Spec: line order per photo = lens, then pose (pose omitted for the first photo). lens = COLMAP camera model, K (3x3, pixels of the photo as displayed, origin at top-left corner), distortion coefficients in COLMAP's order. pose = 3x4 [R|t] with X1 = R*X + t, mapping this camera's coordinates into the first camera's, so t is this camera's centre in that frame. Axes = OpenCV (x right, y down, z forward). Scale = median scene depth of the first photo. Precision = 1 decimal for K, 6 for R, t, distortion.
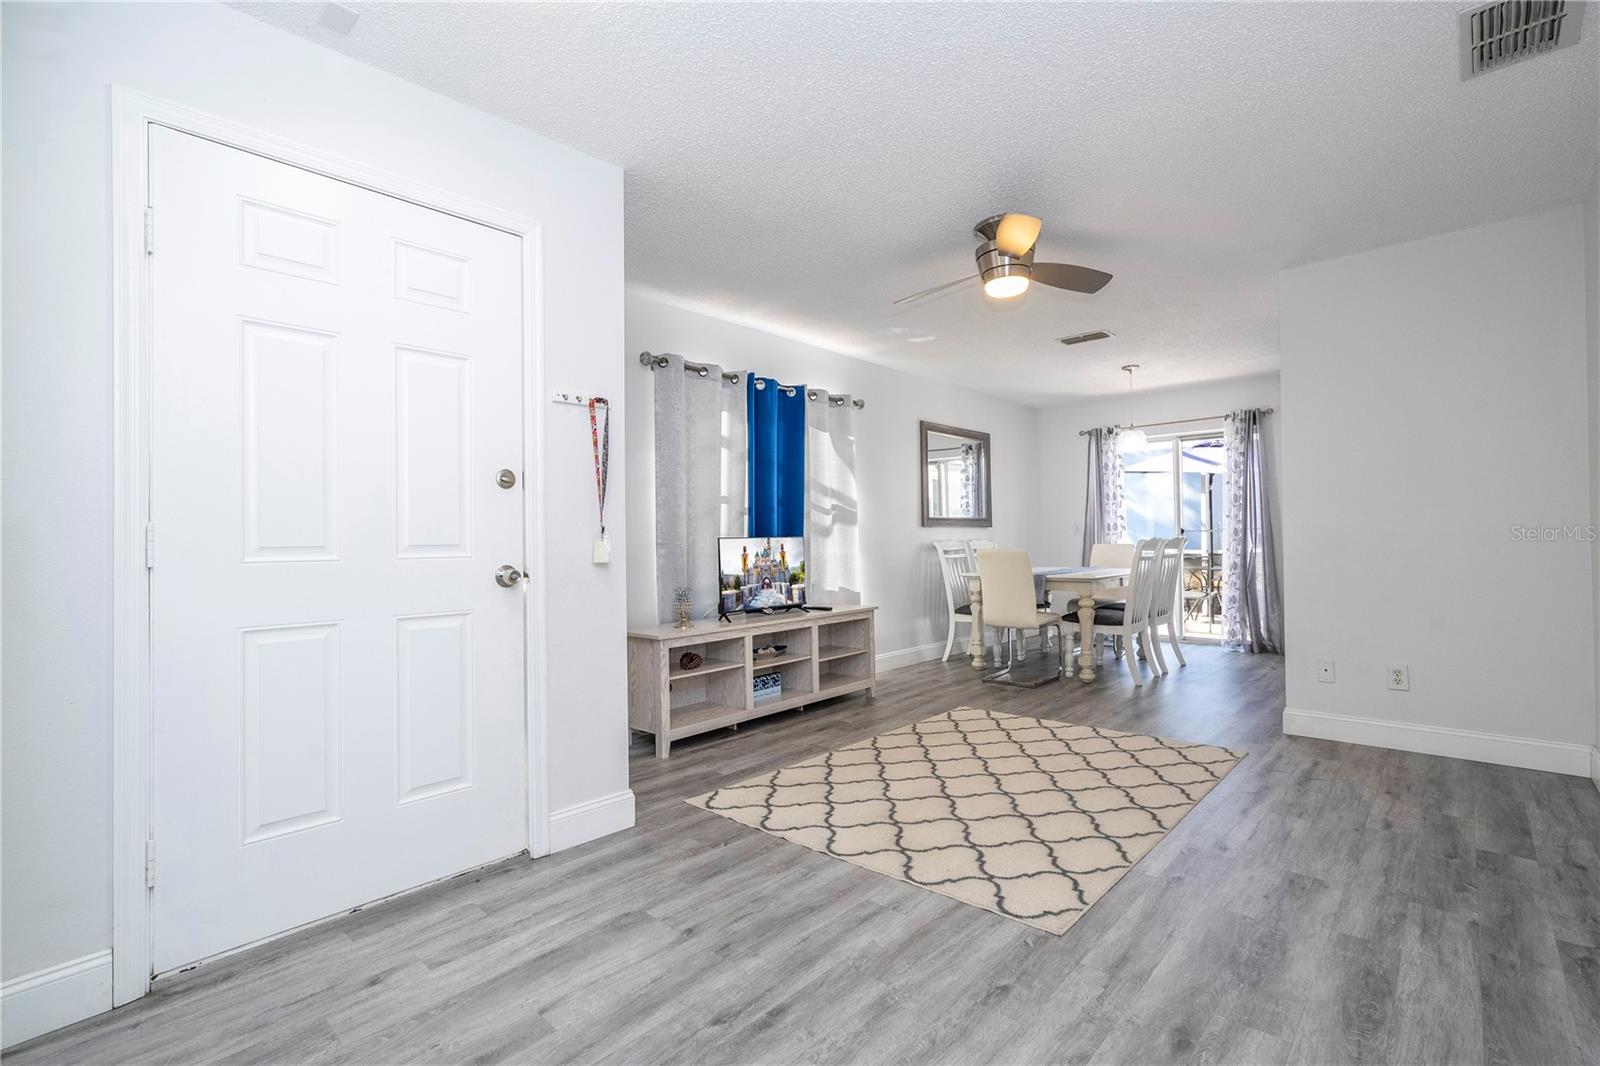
lens RADIAL K [[723.1, 0, 815.8], [0, 723.1, 530.0], [0, 0, 1]] dist [-0.005607, 0.003593]
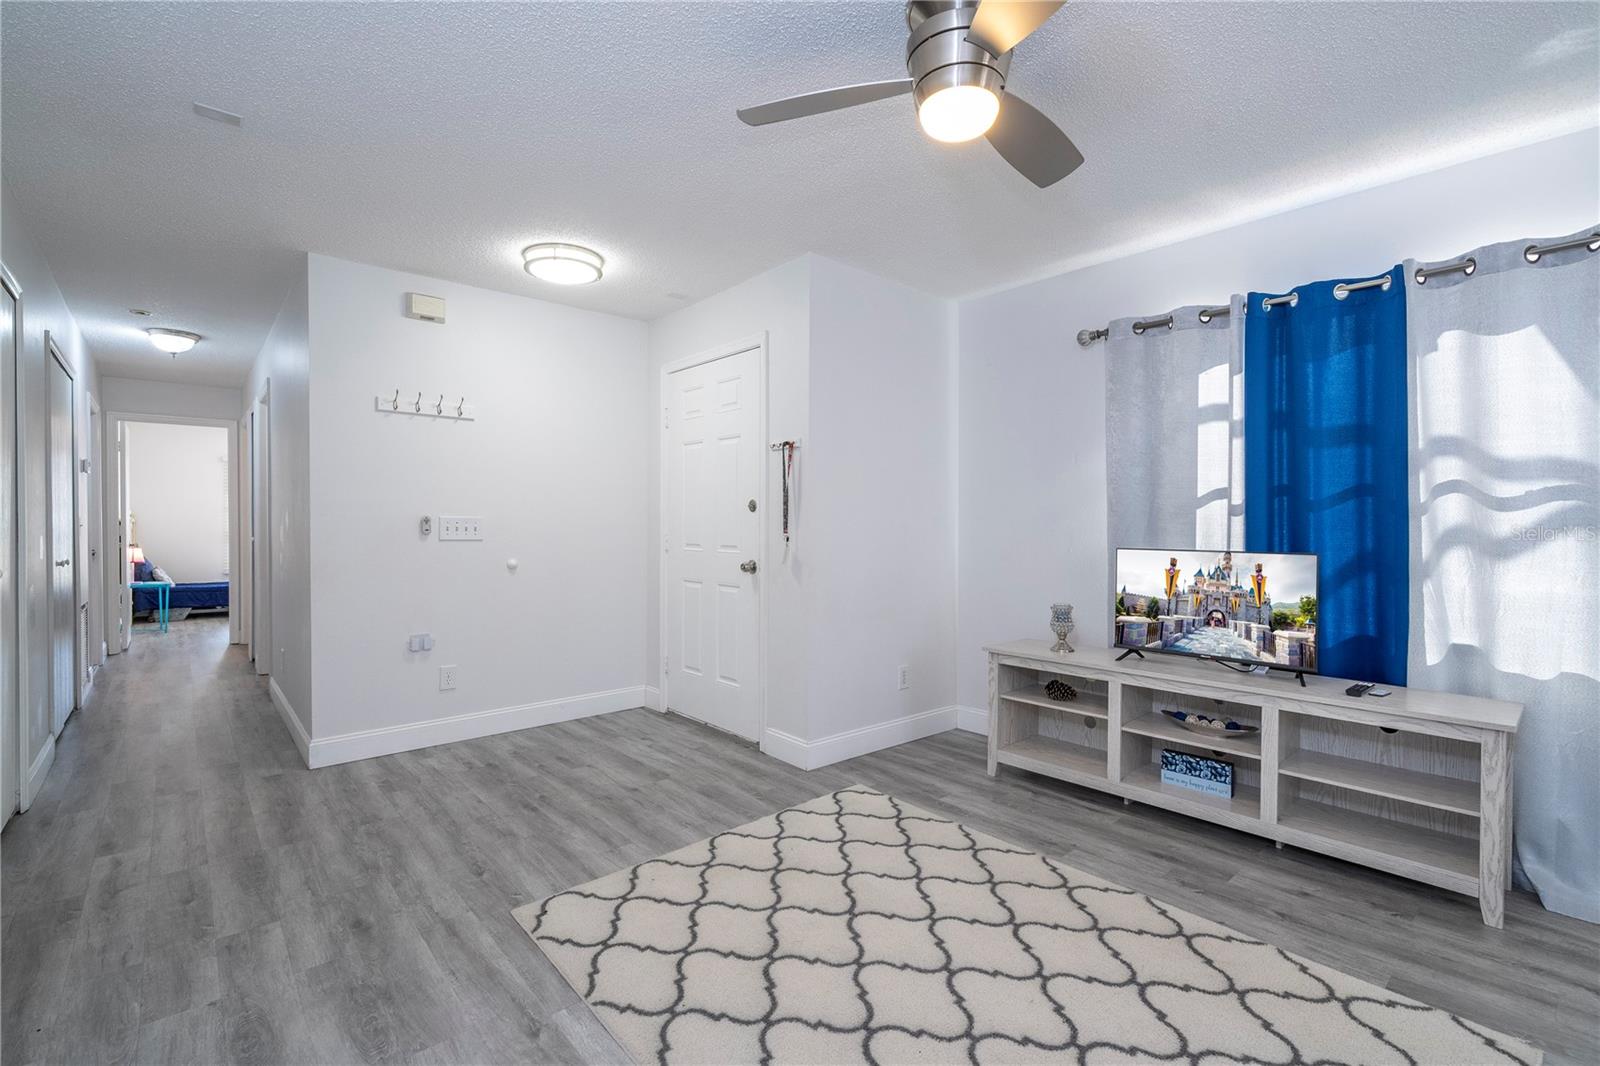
lens RADIAL K [[723.1, 0, 808.3], [0, 723.1, 530.0], [0, 0, 1]] dist [-0.005607, 0.003593]
pose [[-0.115019, 0.023712, -0.993080, 0.768722], [0.011285, 0.999682, 0.022562, -0.034809], [0.993299, -0.008612, -0.115250, 0.878025]]
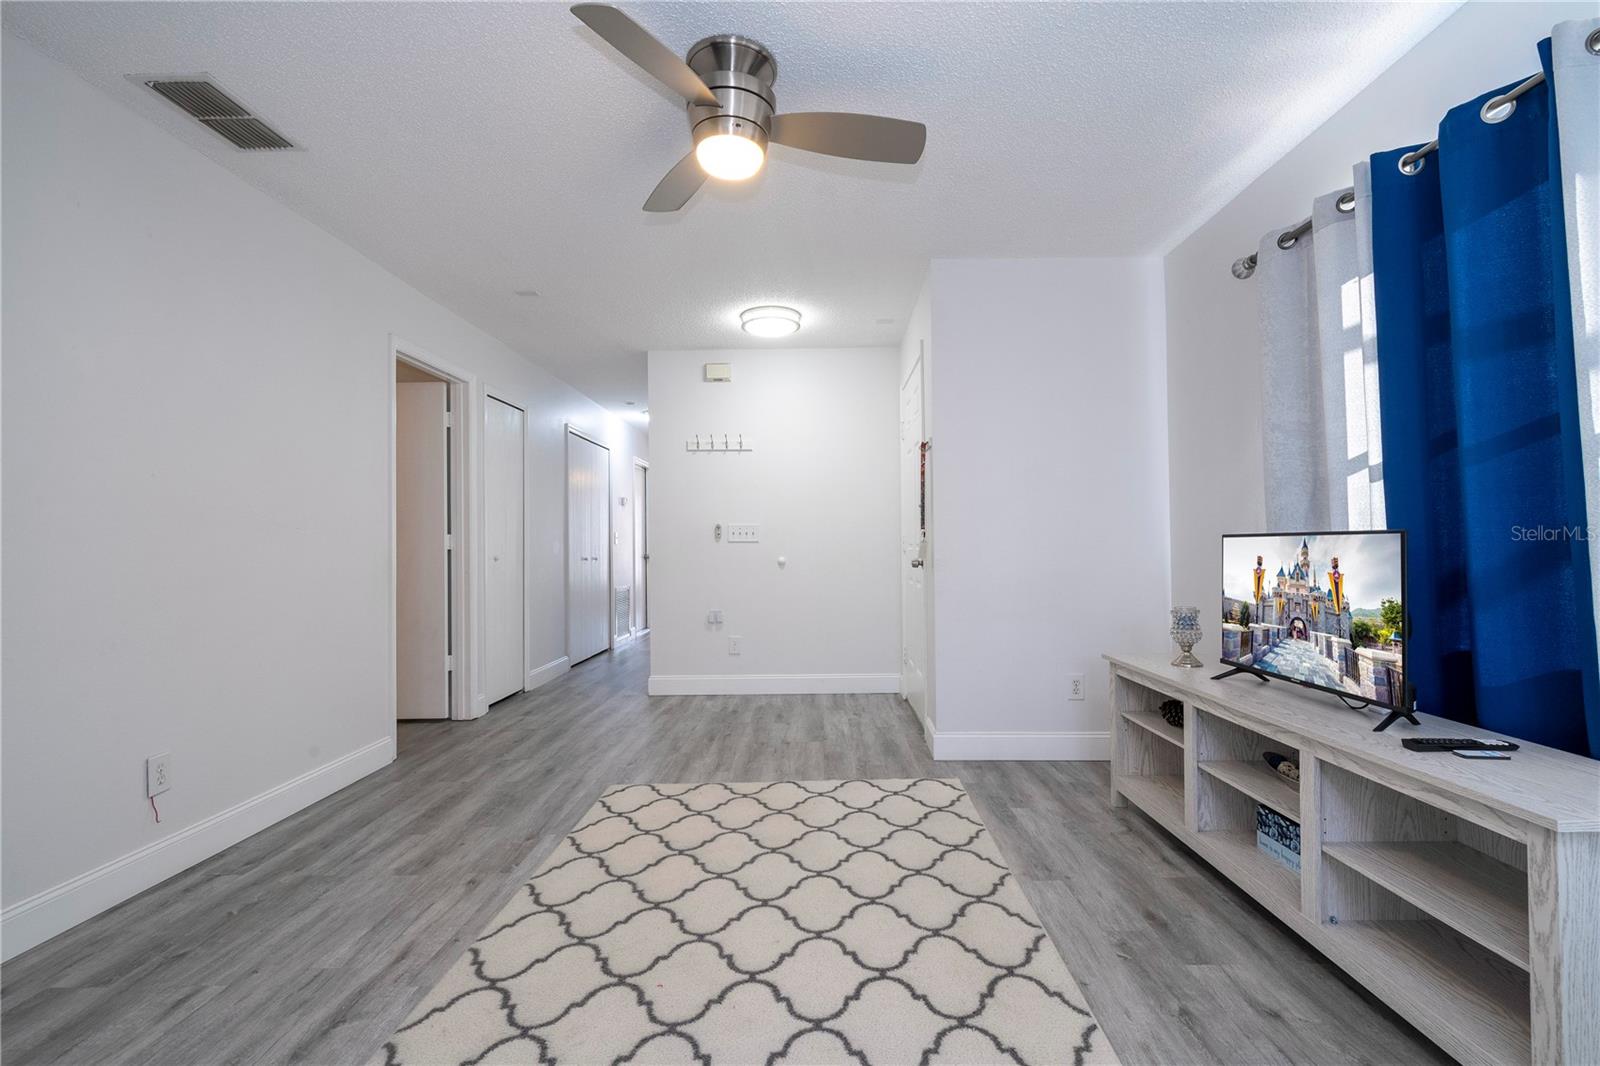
lens RADIAL K [[723.1, 0, 809.6], [0, 723.1, 534.4], [0, 0, 1]] dist [-0.005607, 0.003593]
pose [[-0.755098, 0.012143, -0.655499, 0.591549], [0.028865, 0.999475, -0.014737, 0.009460], [0.654976, -0.030049, -0.755052, 1.412871]]
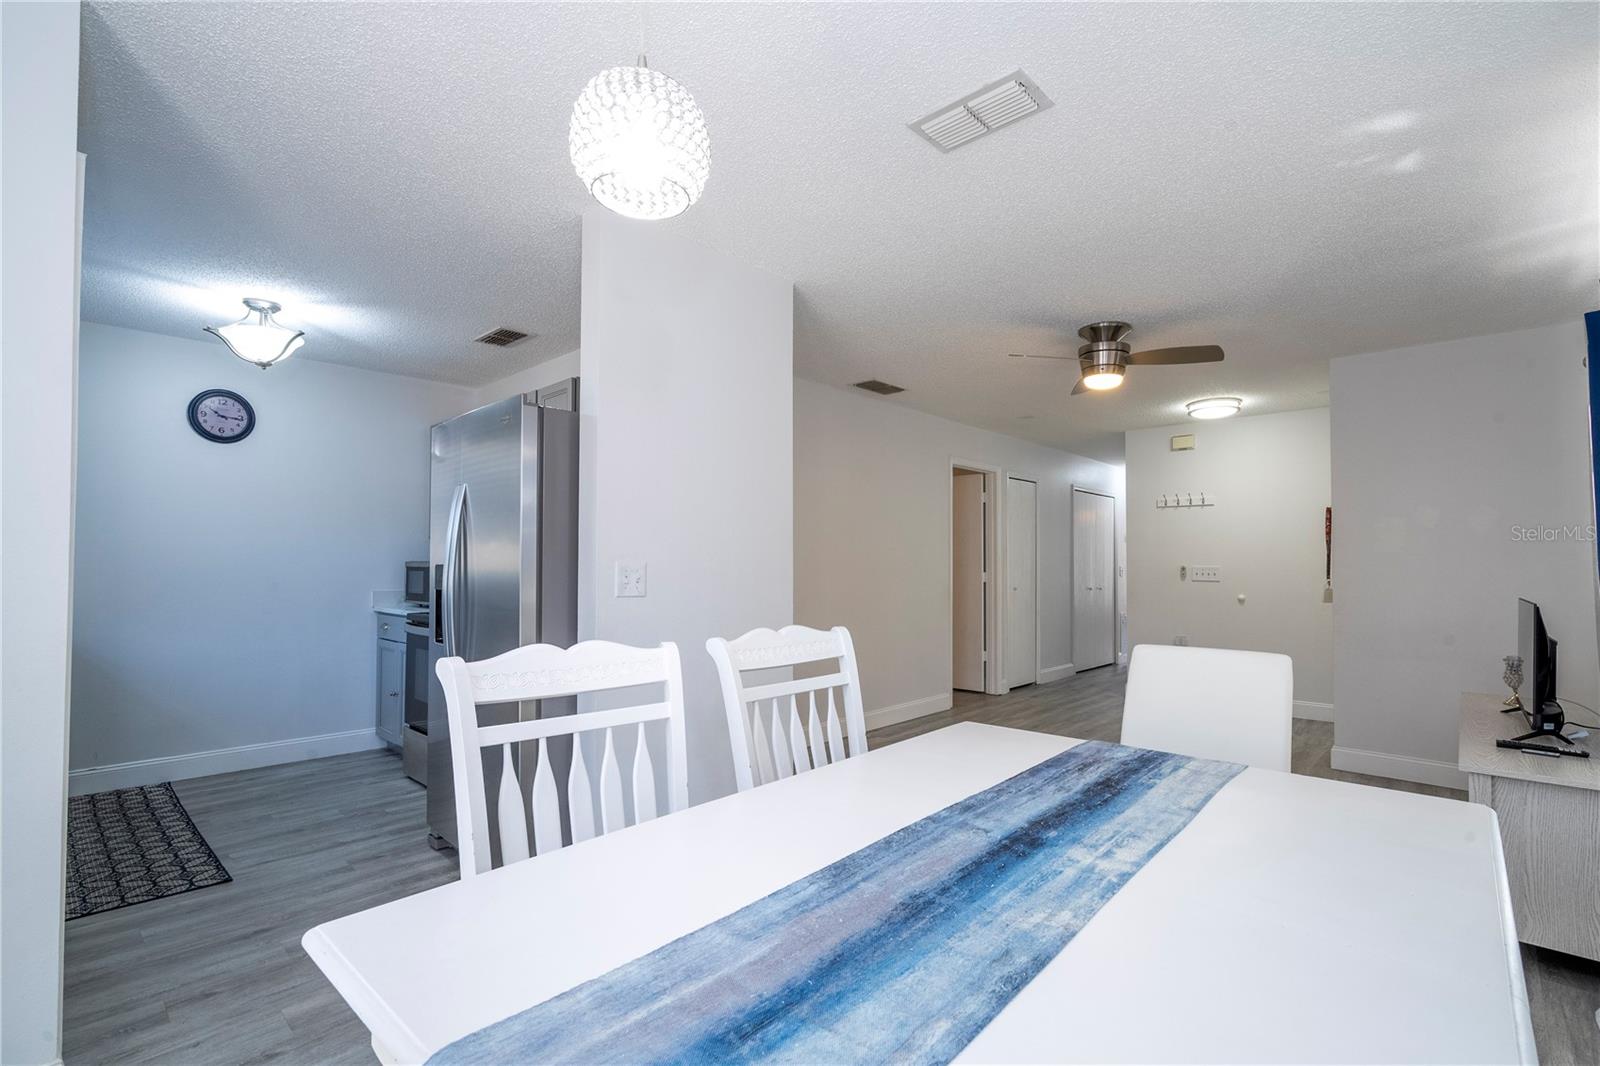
lens RADIAL K [[723.1, 0, 824.4], [0, 723.1, 550.8], [0, 0, 1]] dist [-0.005607, 0.003593]
pose [[-0.999947, 0.010342, 0.000007, 0.667235], [0.010336, 0.999354, -0.034420, -0.023295], [-0.000363, -0.034418, -0.999407, 1.988228]]
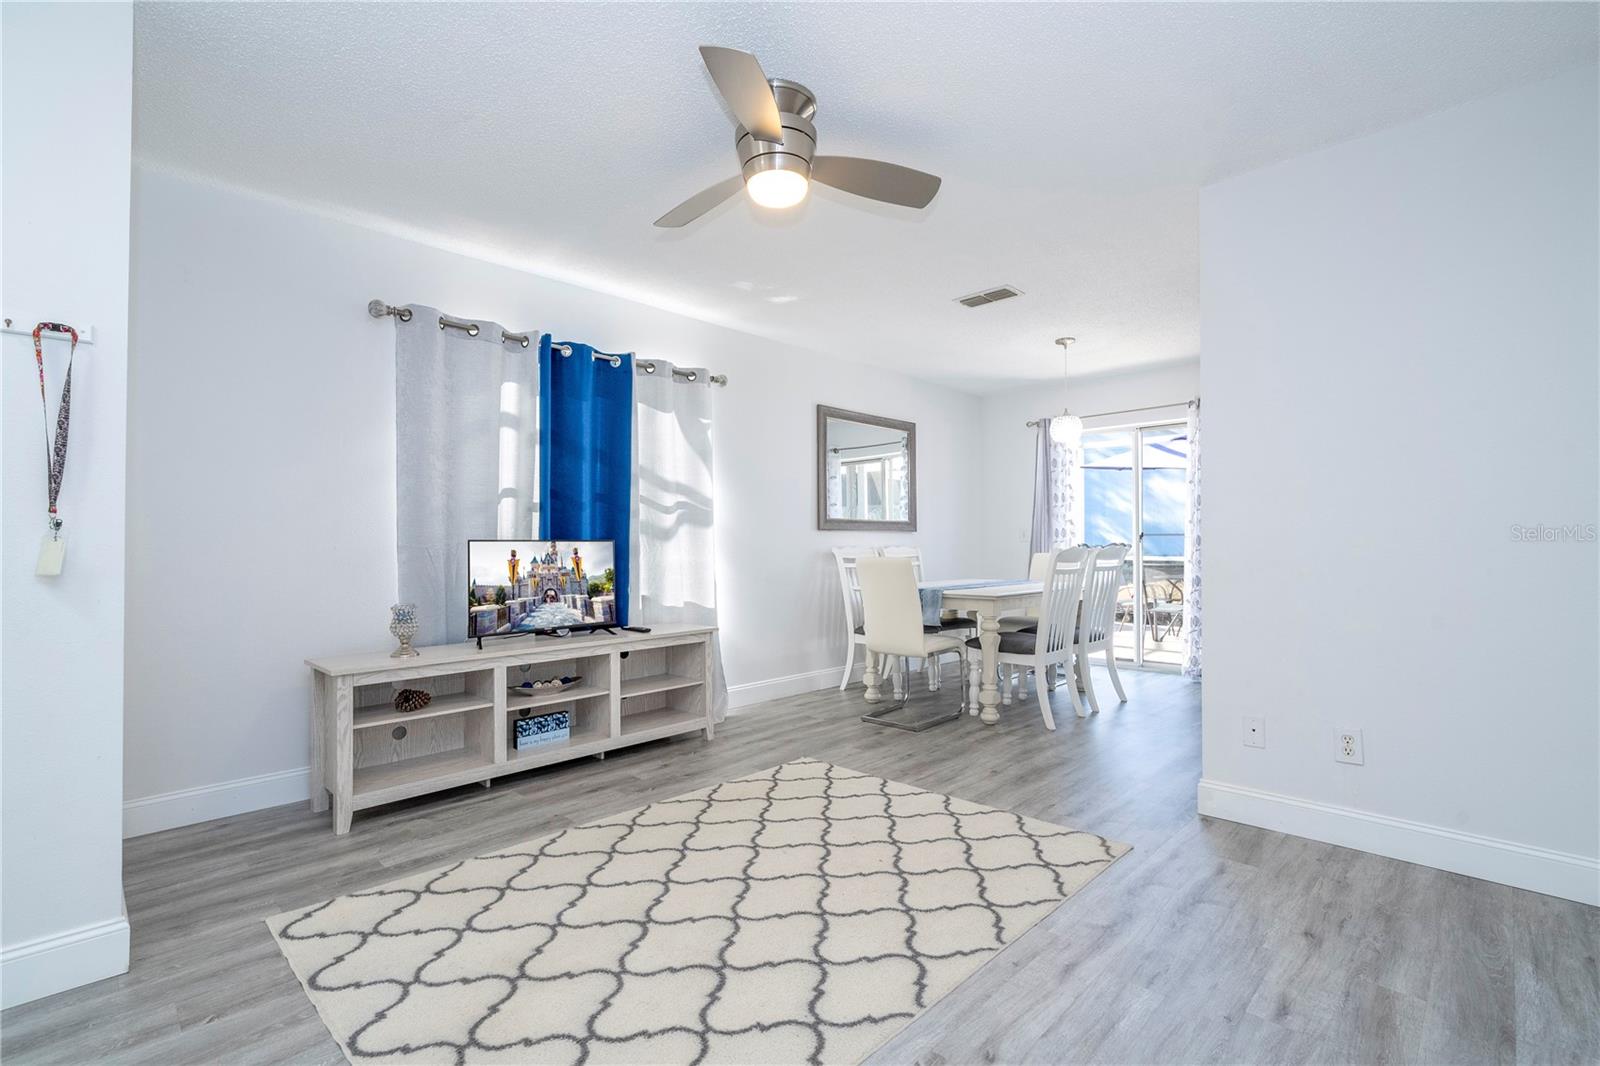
lens RADIAL K [[723.1, 0, 815.7], [0, 723.1, 536.0], [0, 0, 1]] dist [-0.005607, 0.003593]
pose [[0.999411, 0.010675, -0.032600, 0.303800], [-0.010609, 0.999941, 0.002171, 0.000591], [0.032621, -0.001824, 0.999466, 0.272078]]
